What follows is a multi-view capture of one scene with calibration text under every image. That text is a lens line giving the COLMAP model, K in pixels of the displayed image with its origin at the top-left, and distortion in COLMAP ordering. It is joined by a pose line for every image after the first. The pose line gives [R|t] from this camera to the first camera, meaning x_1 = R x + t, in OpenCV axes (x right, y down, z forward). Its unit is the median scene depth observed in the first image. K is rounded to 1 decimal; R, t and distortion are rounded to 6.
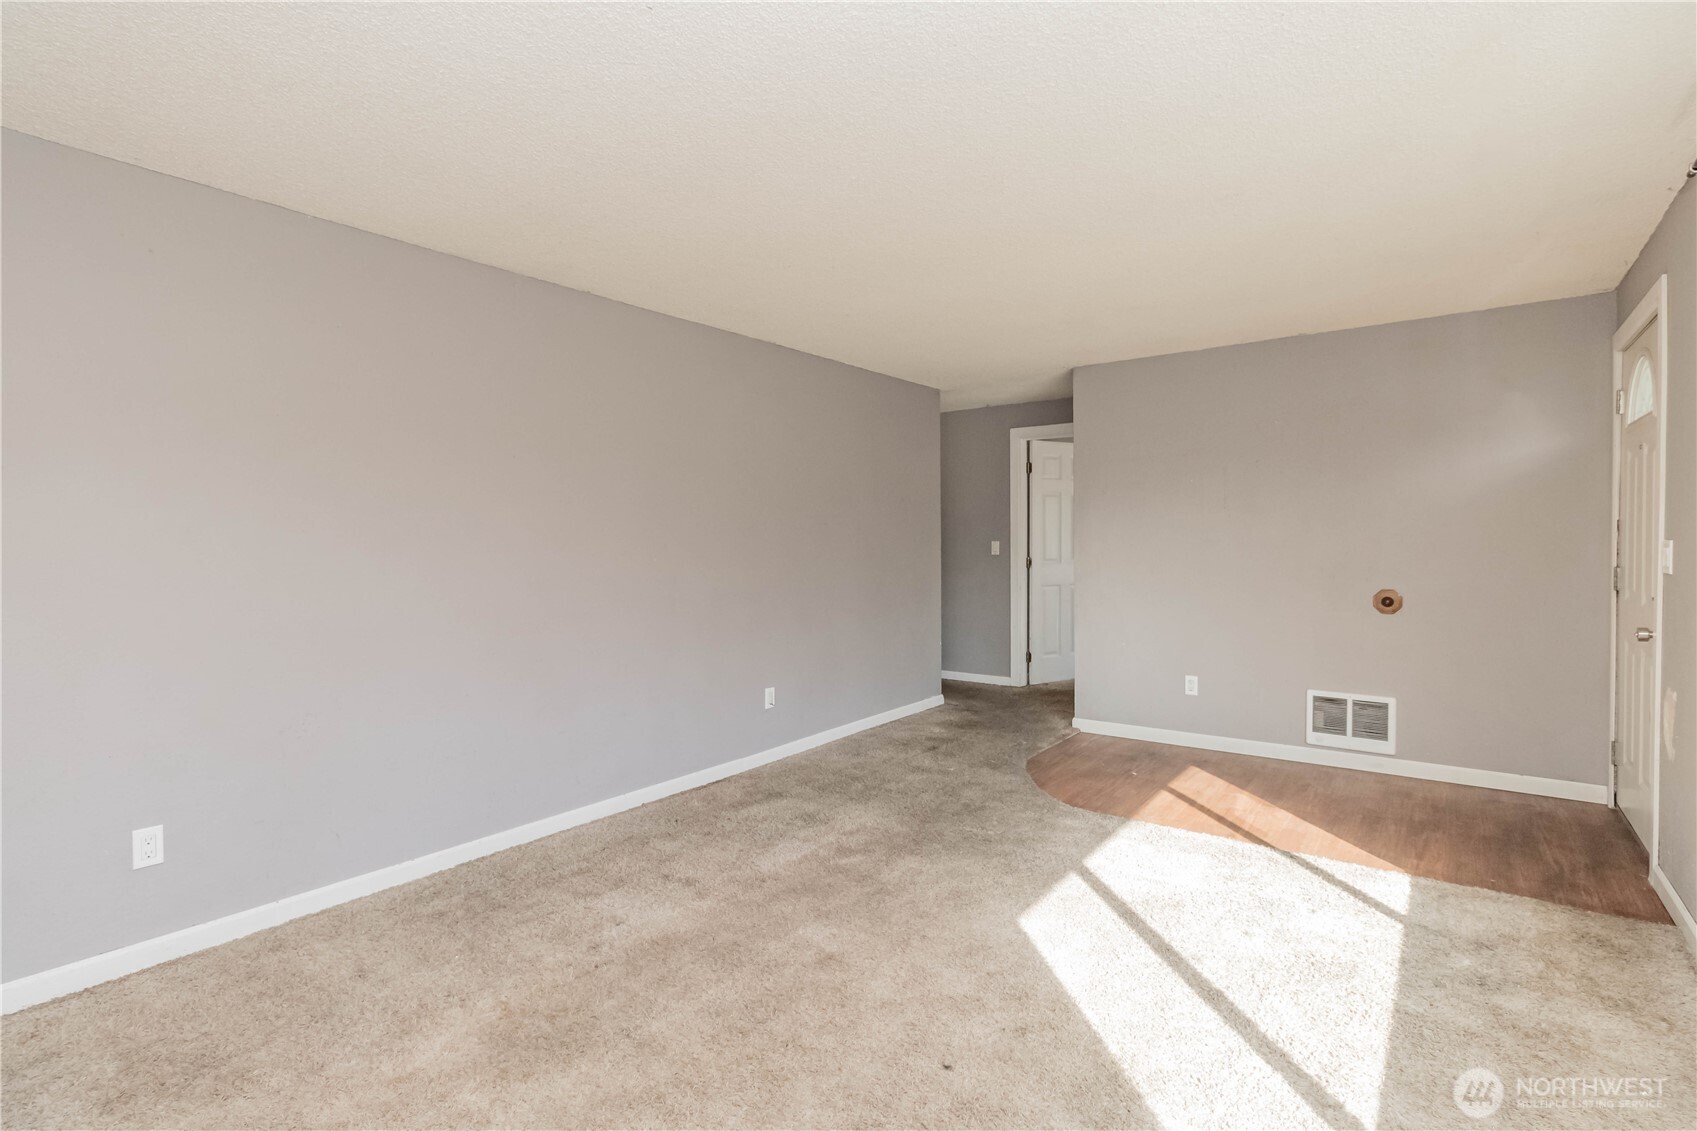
lens RADIAL K [[803.7, 0, 848.5], [0, 803.7, 564.9], [0, 0, 1]] dist [0.011050, -0.002347]
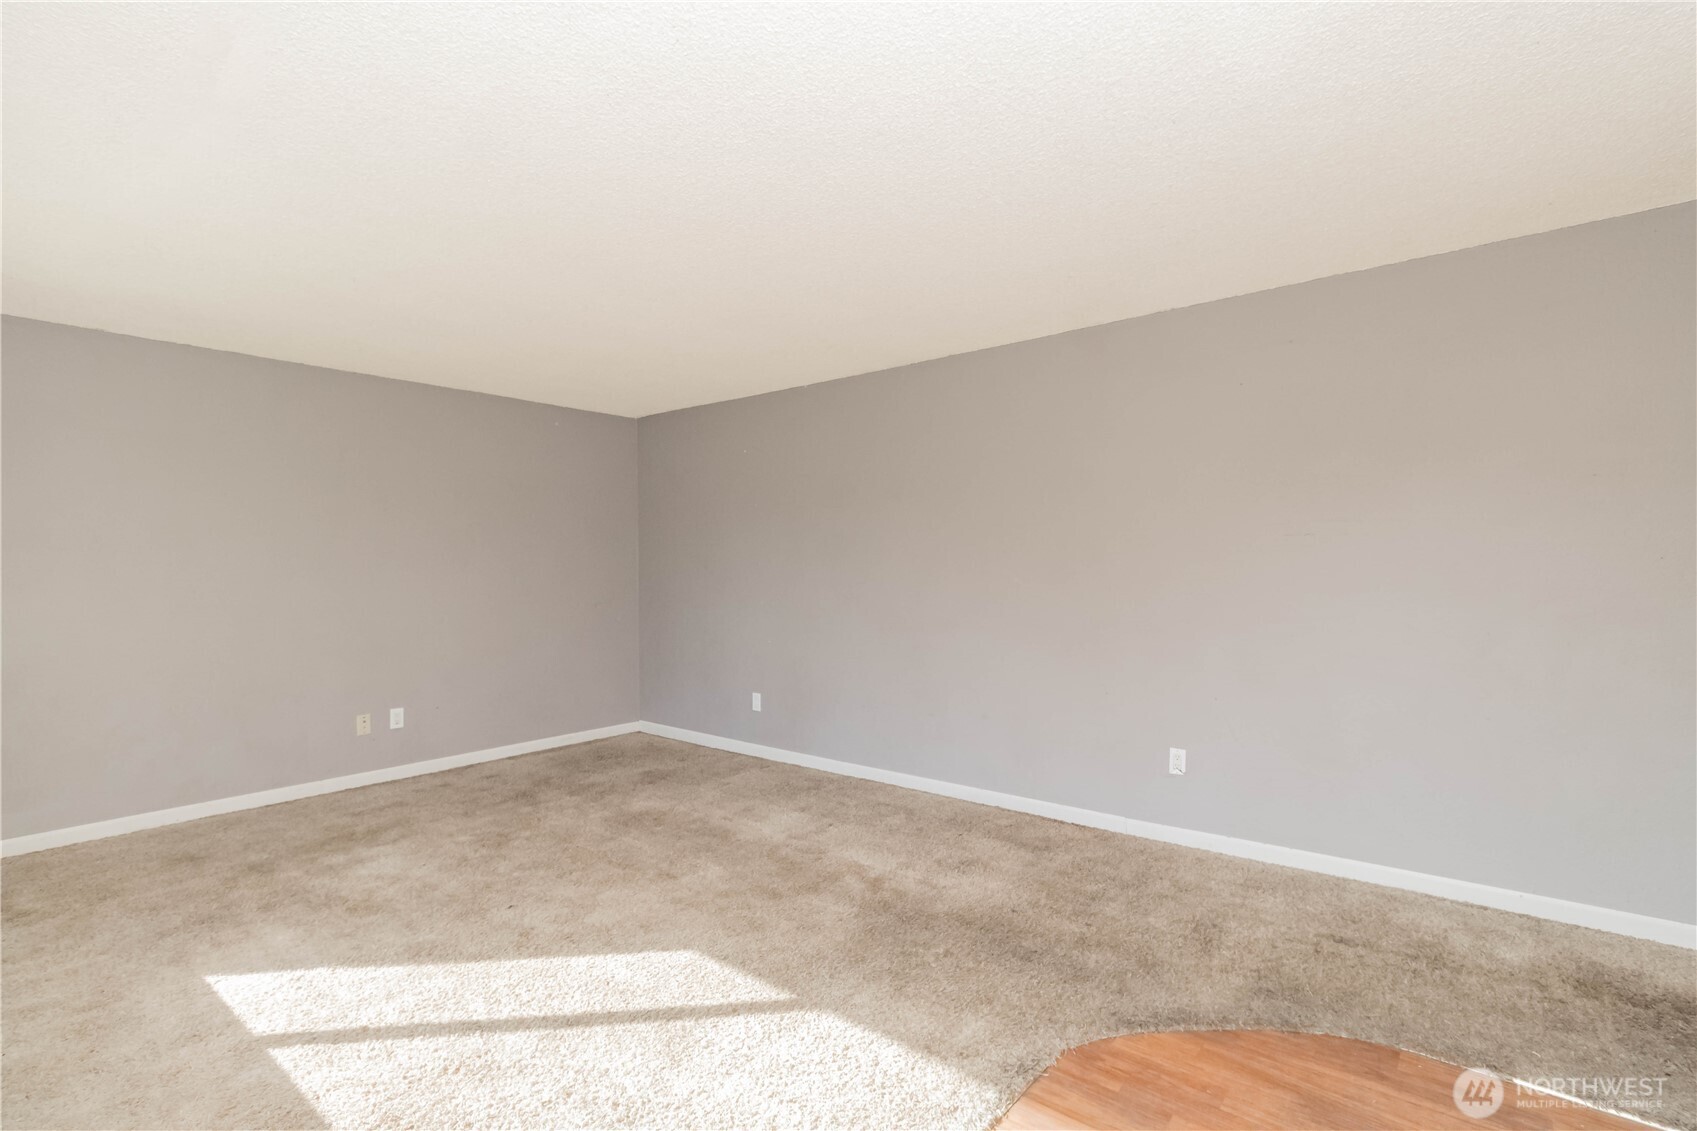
lens RADIAL K [[803.7, 0, 847.6], [0, 803.7, 567.3], [0, 0, 1]] dist [0.011050, -0.002347]
pose [[-0.041118, 0.014799, -0.999045, 0.916277], [-0.016857, 0.999738, 0.015503, -0.035098], [0.999012, 0.017478, -0.040857, 0.954388]]
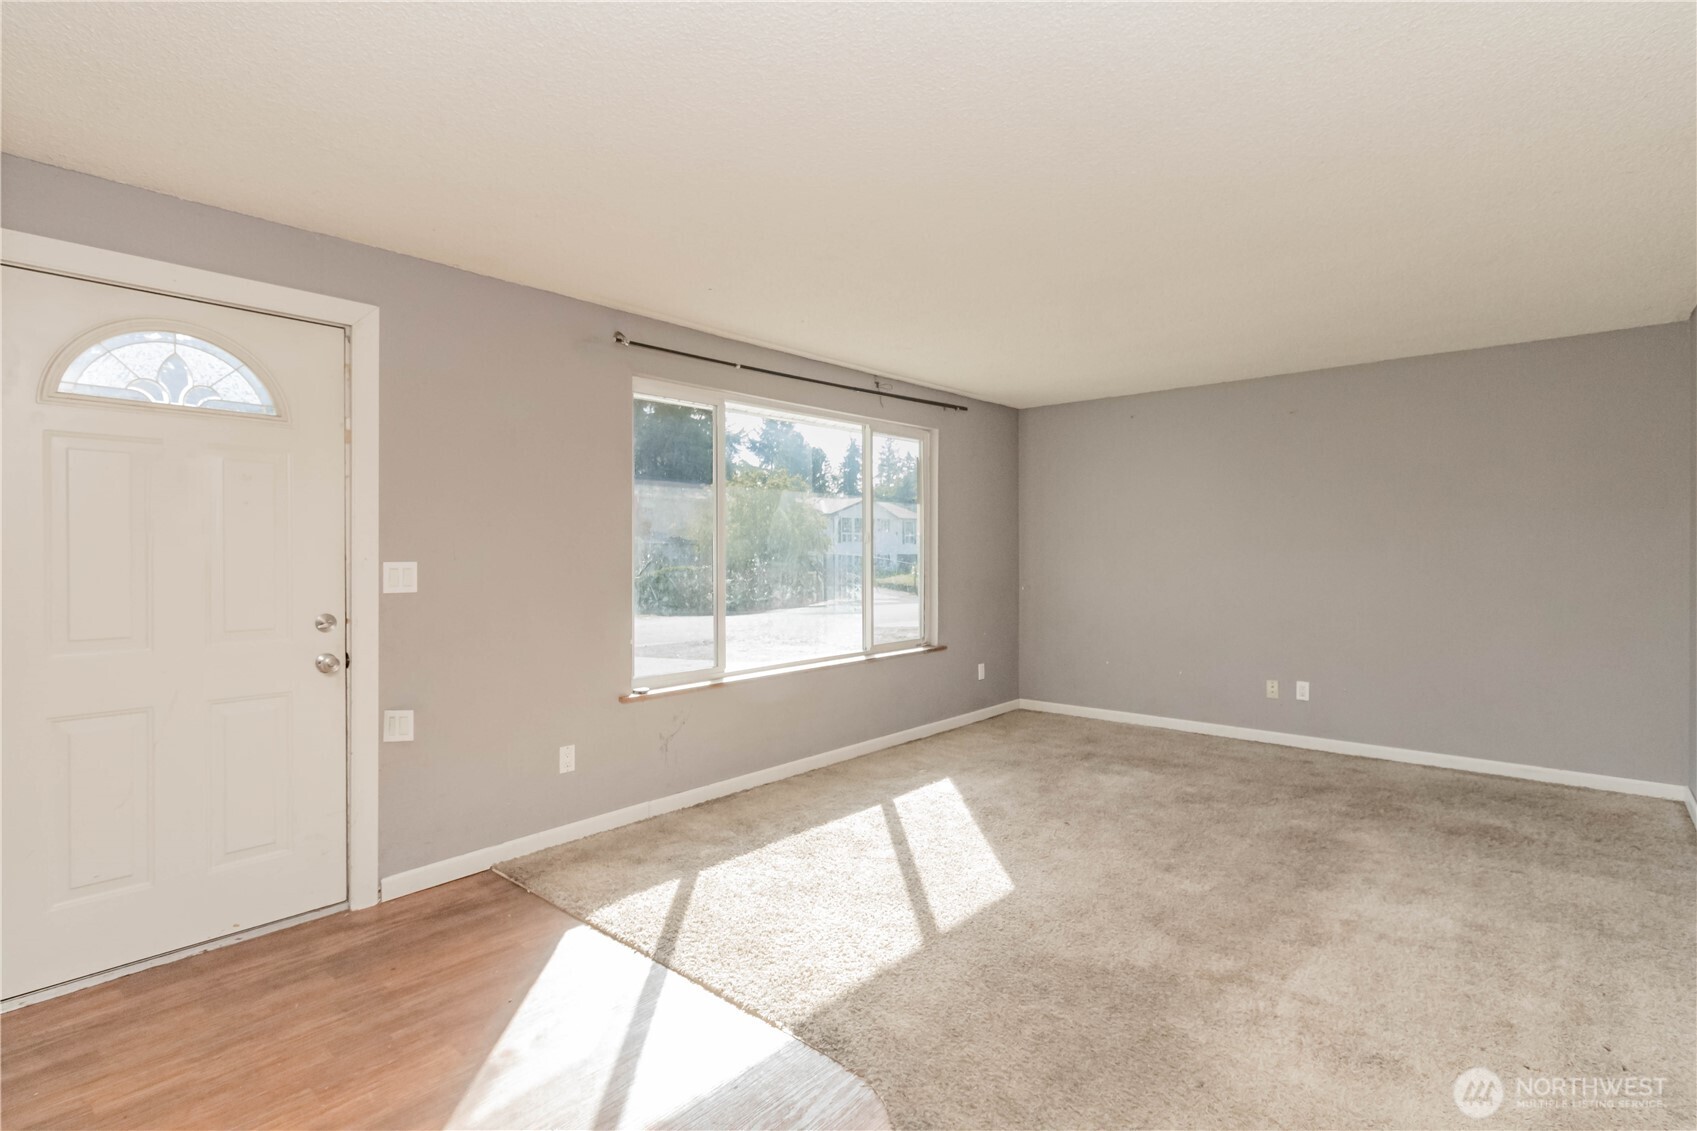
lens RADIAL K [[803.7, 0, 864.2], [0, 803.7, 564.4], [0, 0, 1]] dist [0.011050, -0.002347]
pose [[-0.998012, 0.015208, 0.061170, 0.268682], [0.017923, 0.998867, 0.044077, -0.052358], [-0.060430, 0.045086, -0.997154, 1.649396]]
